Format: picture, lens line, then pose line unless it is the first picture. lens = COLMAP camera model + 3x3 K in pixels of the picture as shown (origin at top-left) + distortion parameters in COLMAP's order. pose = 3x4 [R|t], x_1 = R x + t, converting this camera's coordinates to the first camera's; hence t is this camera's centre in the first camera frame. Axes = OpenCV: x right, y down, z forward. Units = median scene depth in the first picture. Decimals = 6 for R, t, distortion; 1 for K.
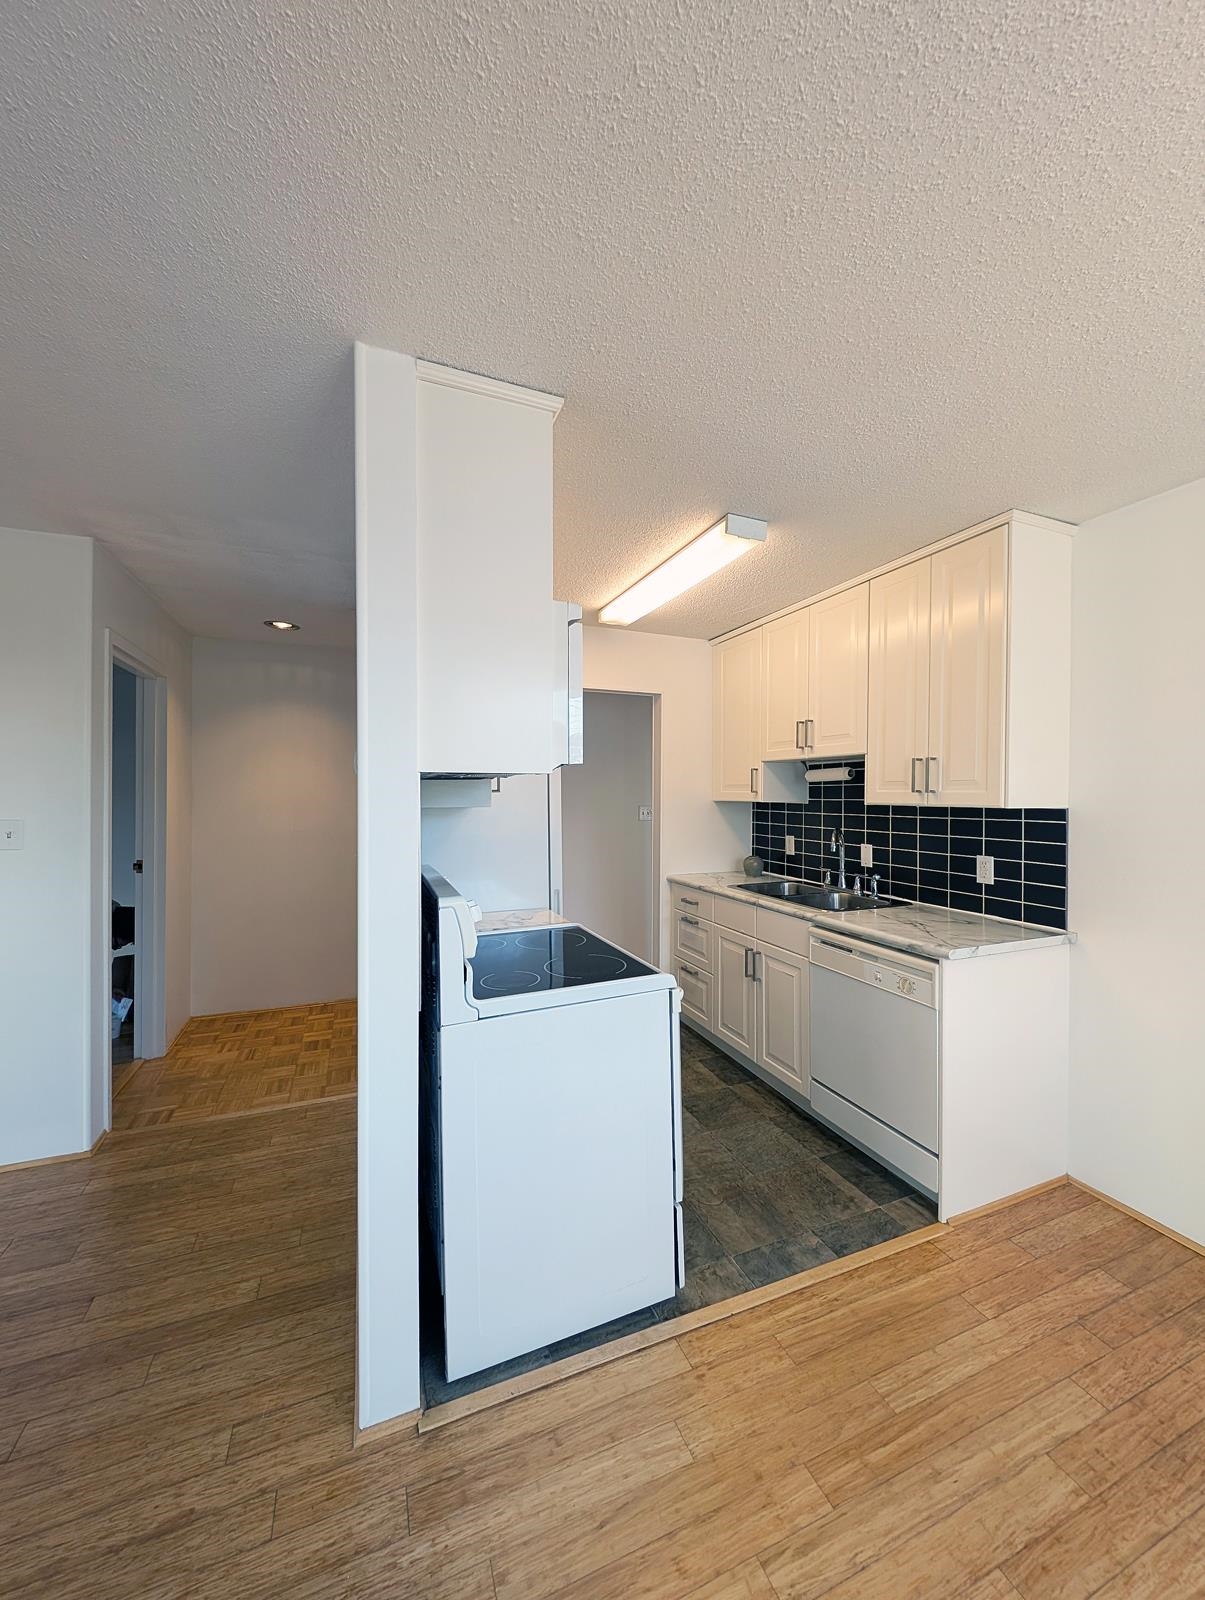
lens RADIAL K [[601.7, 0, 589.4], [0, 601.7, 796.4], [0, 0, 1]] dist [0.002248, -0.000220]
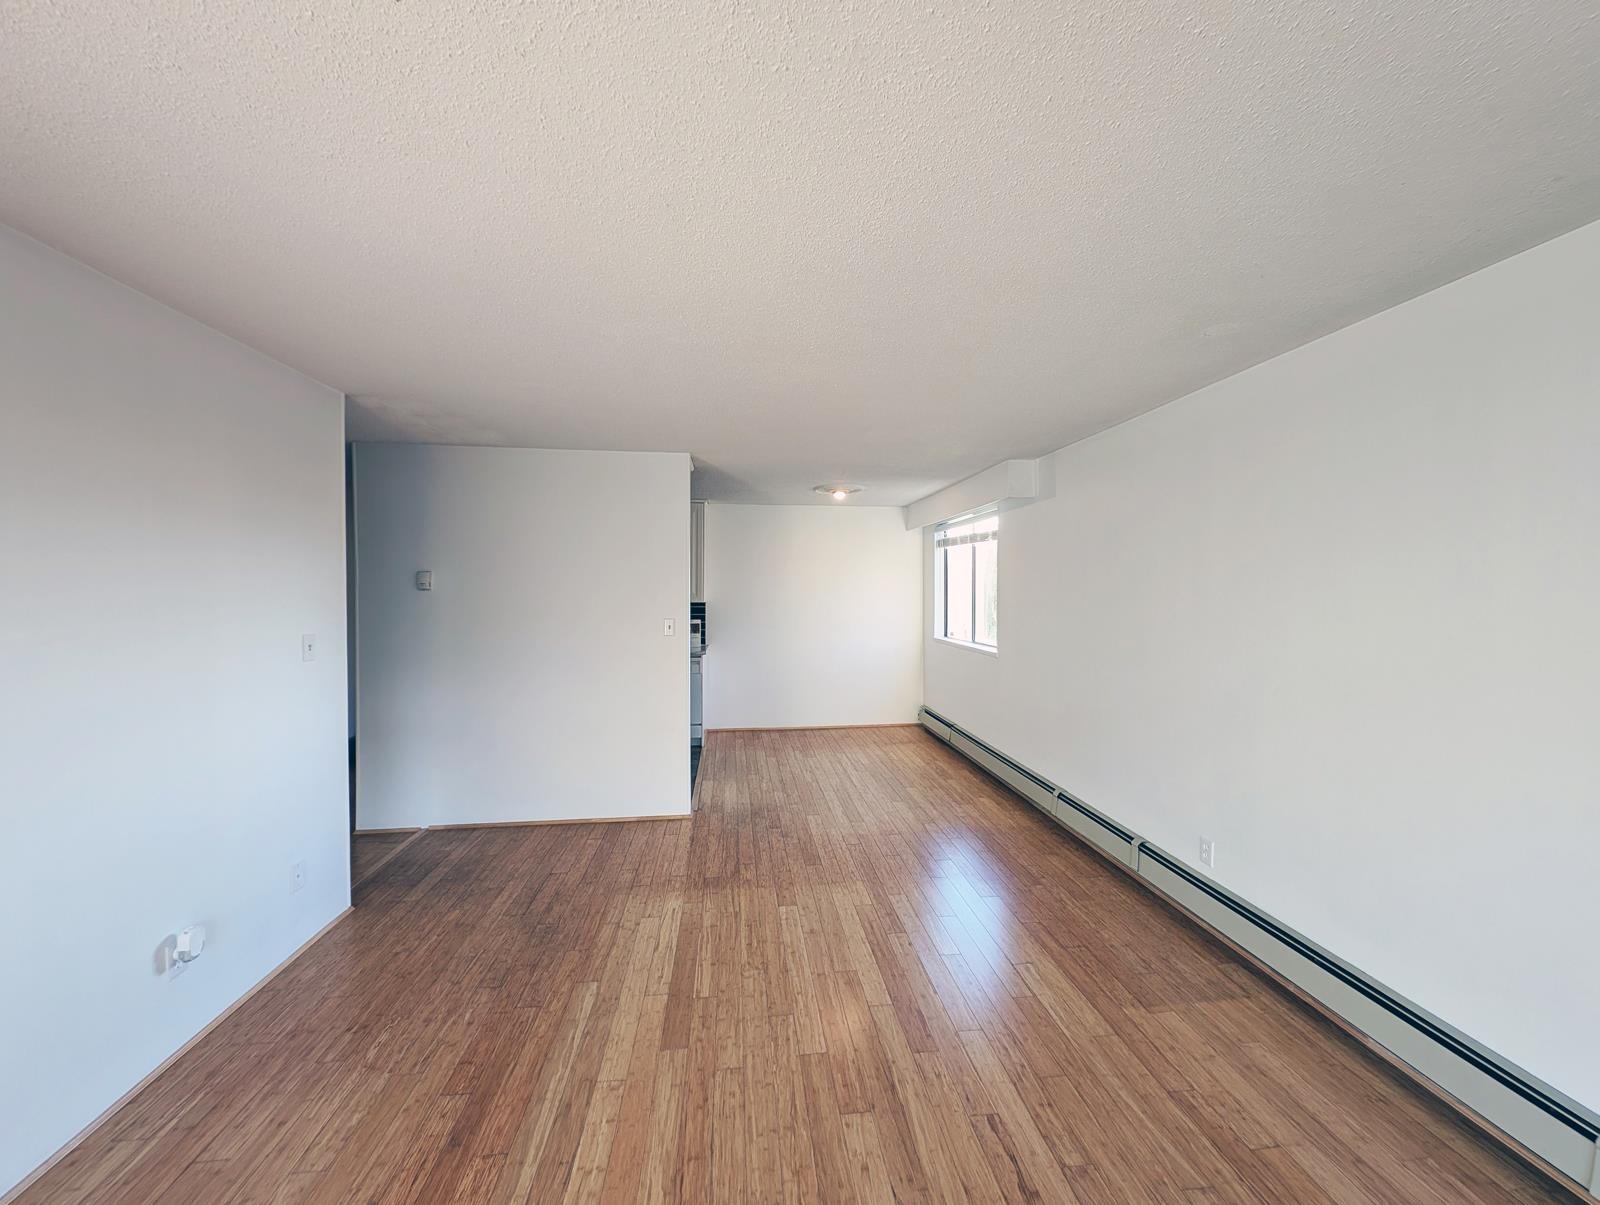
lens RADIAL K [[601.7, 0, 798.9], [0, 601.7, 594.5], [0, 0, 1]] dist [0.002248, -0.000220]
pose [[0.273813, -0.012527, 0.961701, -2.027695], [0.001971, 0.999920, 0.012464, -0.056669], [-0.961781, -0.001517, 0.273816, -0.225759]]
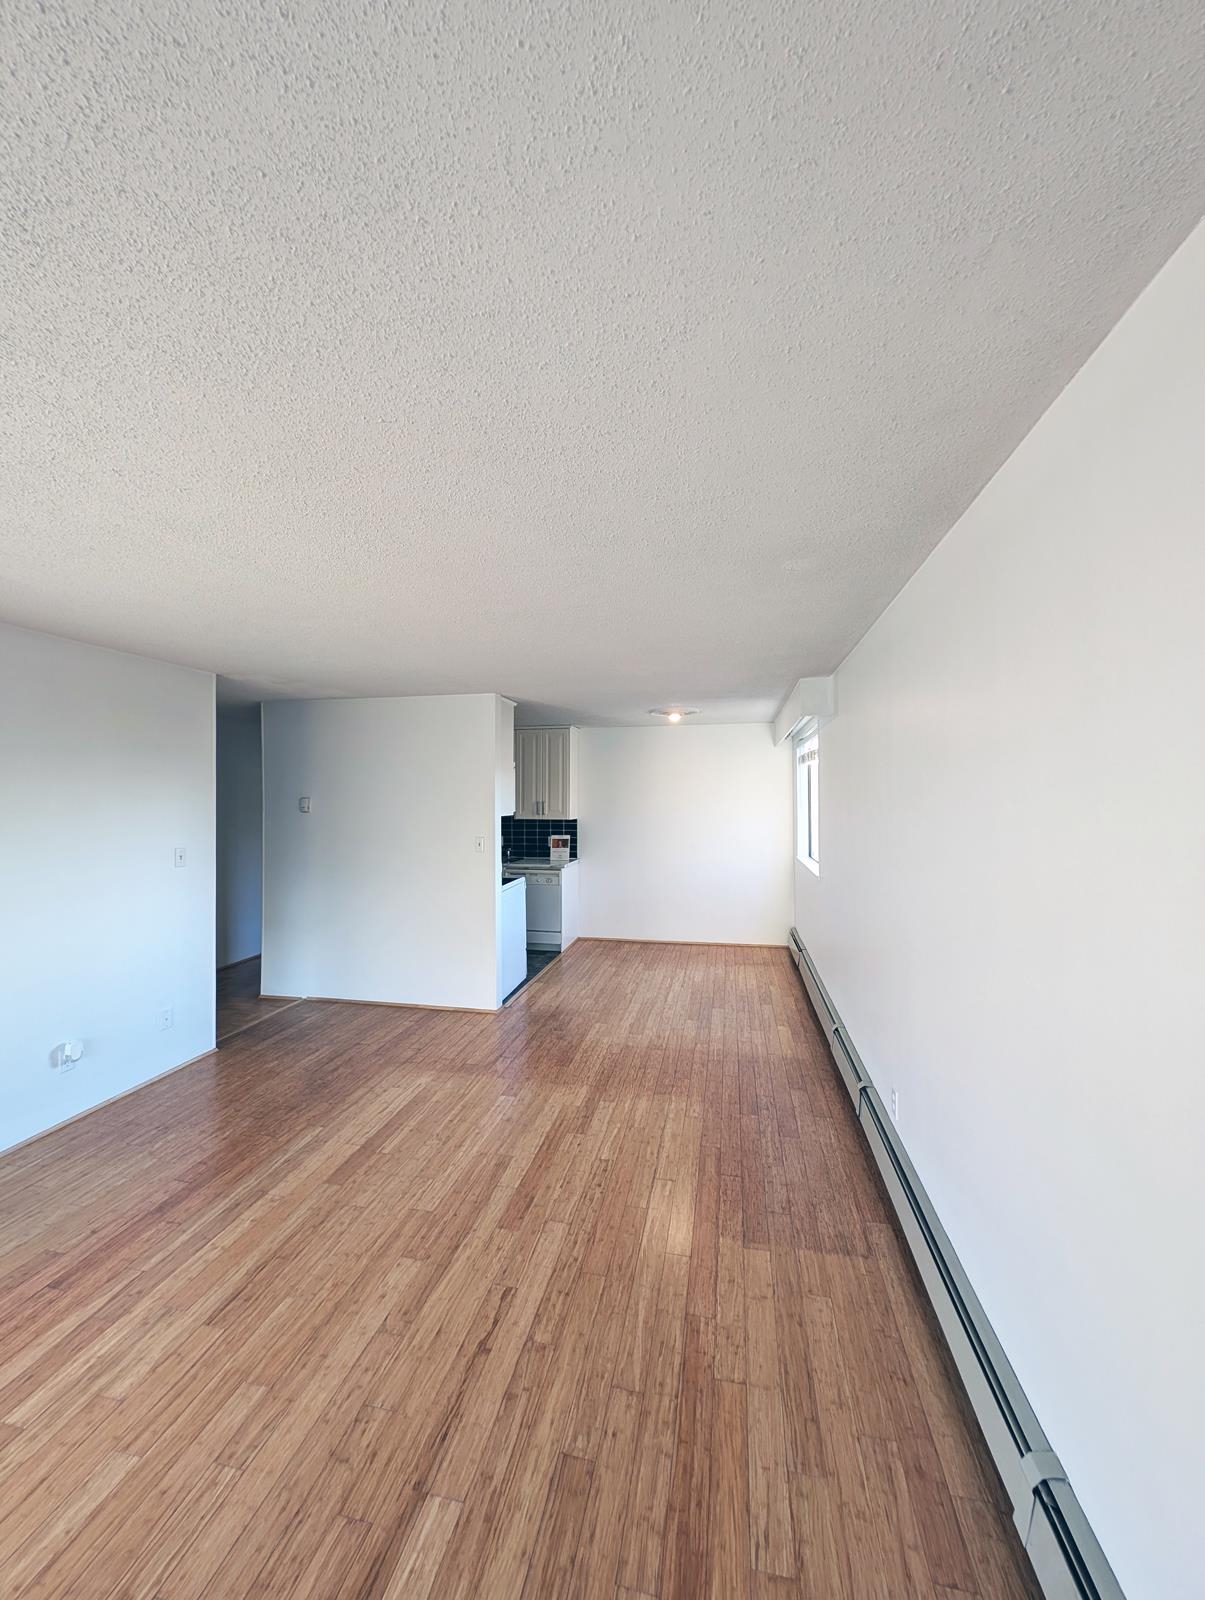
lens RADIAL K [[601.7, 0, 604.2], [0, 601.7, 791.0], [0, 0, 1]] dist [0.002248, -0.000220]
pose [[0.562381, 0.004001, 0.826869, -1.865483], [0.007326, 0.999925, -0.009821, -0.100960], [-0.826846, 0.011581, 0.562309, -0.938218]]
